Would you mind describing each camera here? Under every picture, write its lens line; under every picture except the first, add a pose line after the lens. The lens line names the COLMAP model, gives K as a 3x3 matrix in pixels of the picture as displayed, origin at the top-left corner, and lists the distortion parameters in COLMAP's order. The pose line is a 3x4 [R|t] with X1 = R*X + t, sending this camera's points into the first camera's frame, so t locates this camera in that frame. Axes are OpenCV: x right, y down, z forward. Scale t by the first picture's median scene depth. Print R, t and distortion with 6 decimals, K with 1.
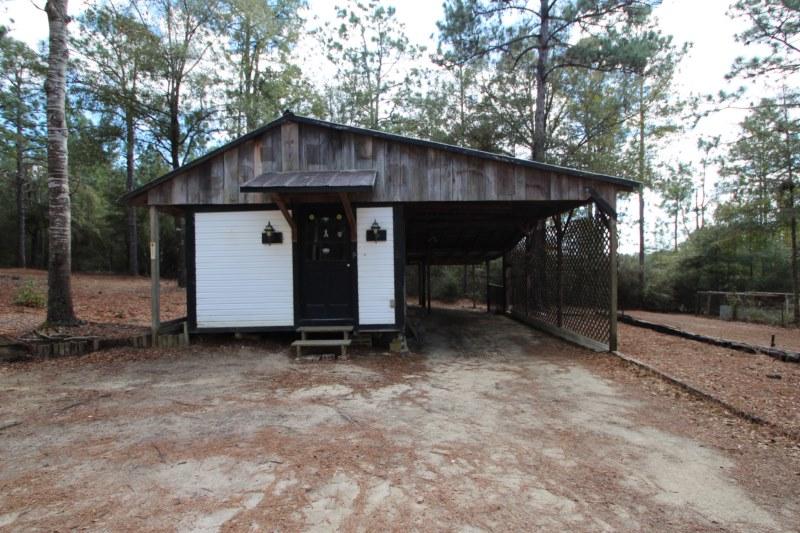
lens RADIAL K [[398.5, 0, 396.3], [0, 398.5, 270.9], [0, 0, 1]] dist [-0.011524, -0.003001]
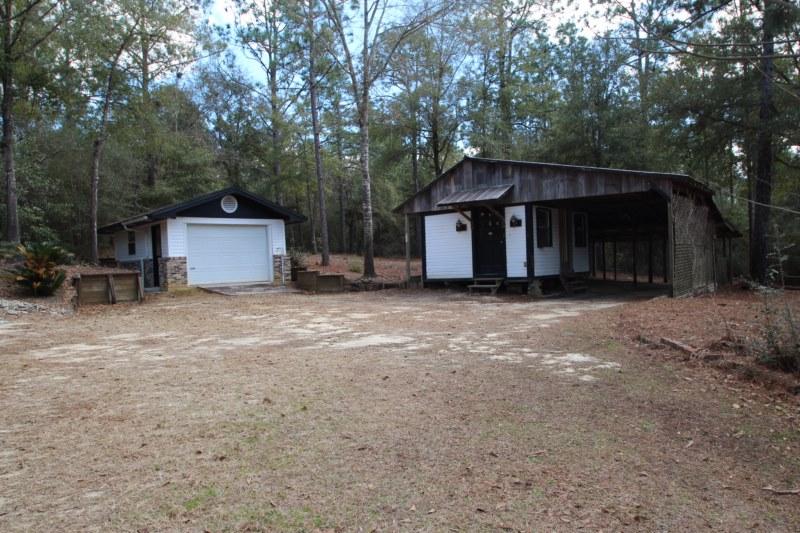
lens RADIAL K [[633.9, 0, 404.7], [0, 633.9, 266.4], [0, 0, 1]] dist [0.014425, 0.001896]
pose [[0.796799, -0.009816, -0.604165, 1.183203], [0.017959, 0.999811, 0.007441, 0.062963], [0.603978, -0.016779, 0.796824, -1.391024]]
